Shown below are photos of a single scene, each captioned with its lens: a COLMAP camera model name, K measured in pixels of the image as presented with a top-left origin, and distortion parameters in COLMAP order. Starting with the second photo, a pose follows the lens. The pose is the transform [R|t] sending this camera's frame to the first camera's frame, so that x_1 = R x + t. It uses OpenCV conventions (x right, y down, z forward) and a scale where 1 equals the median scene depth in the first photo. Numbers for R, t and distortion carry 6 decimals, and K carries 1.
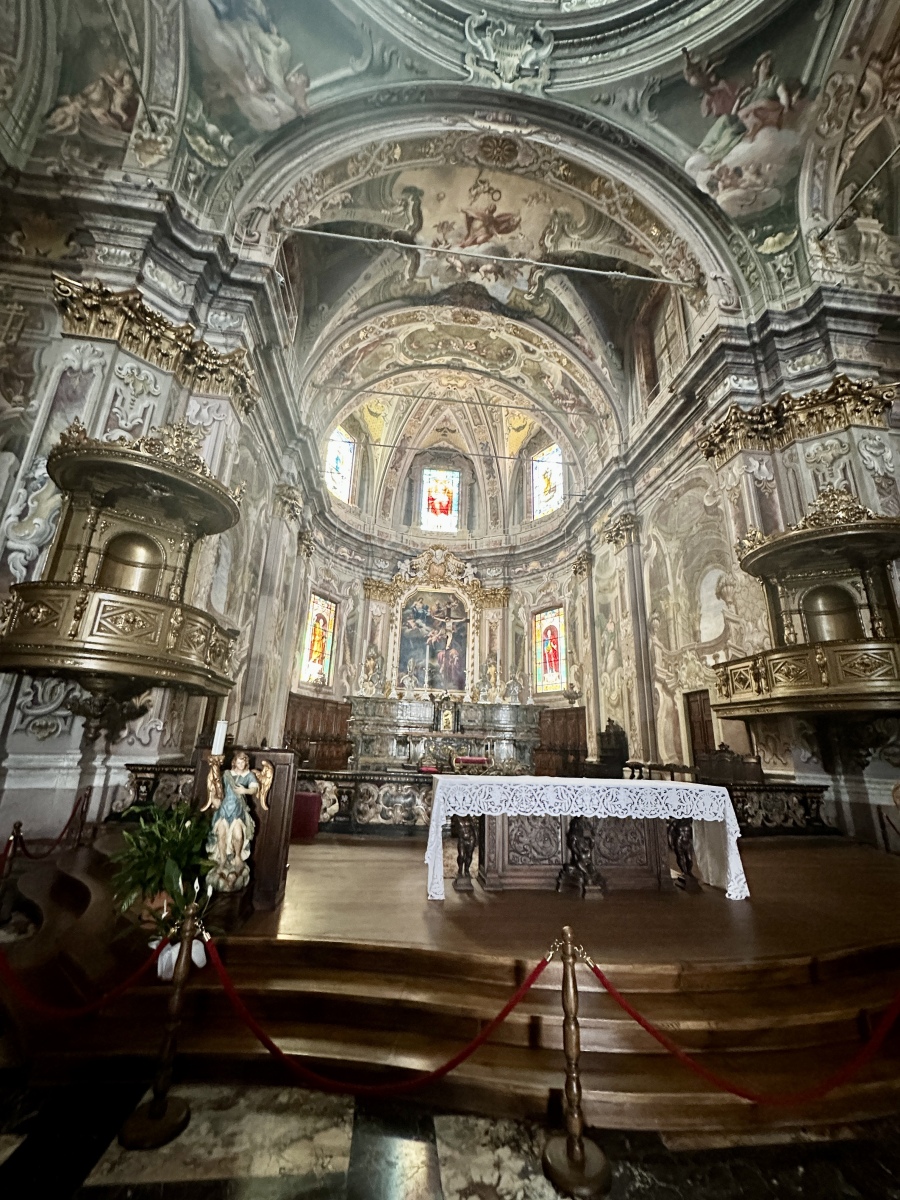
lens RADIAL K [[481.9, 0, 449.3], [0, 481.9, 600.5], [0, 0, 1]] dist [-0.001384, -0.000196]
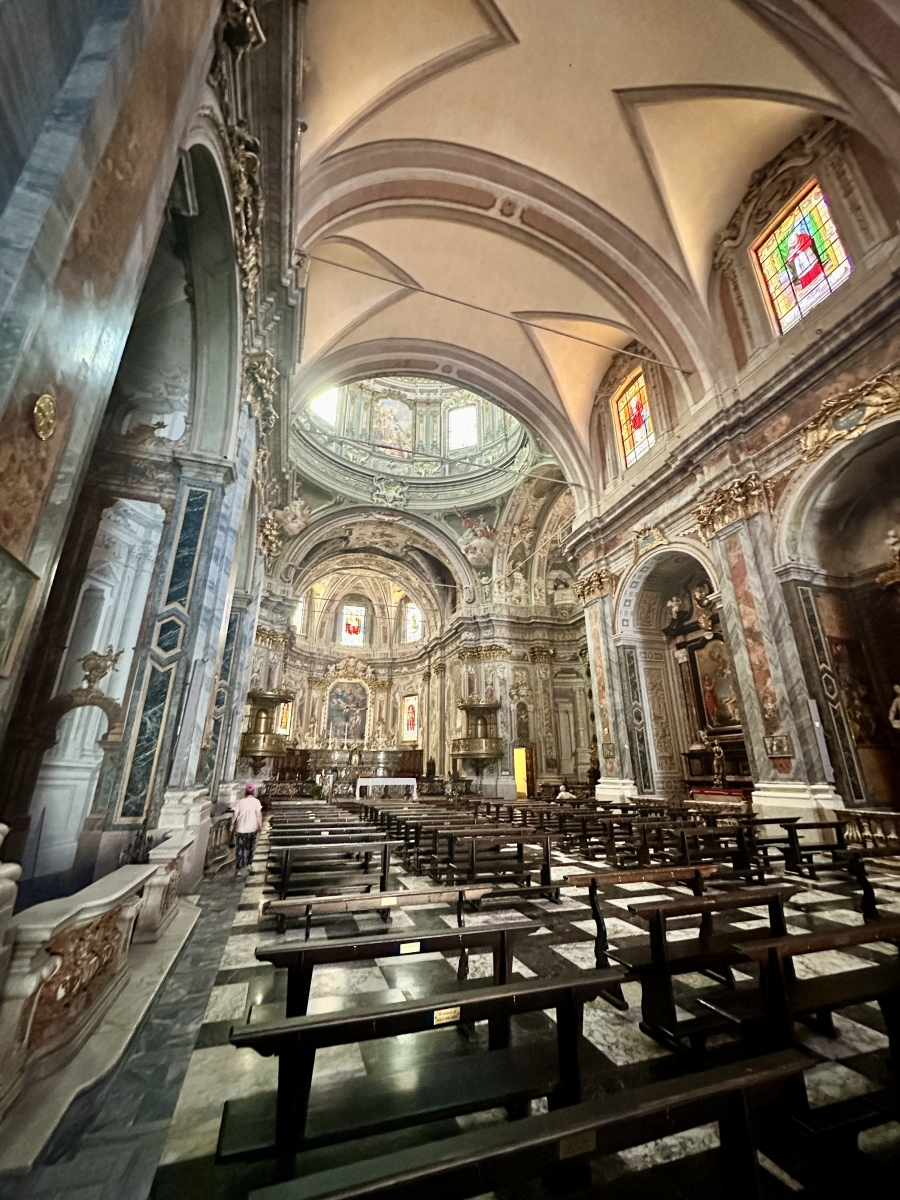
lens RADIAL K [[481.9, 0, 450.2], [0, 481.9, 600.8], [0, 0, 1]] dist [-0.001384, -0.000196]
pose [[0.979315, 0.034111, 0.199444, -0.033974], [-0.025981, 0.998727, -0.043240, -0.293951], [-0.200665, 0.037164, 0.978955, -0.949911]]
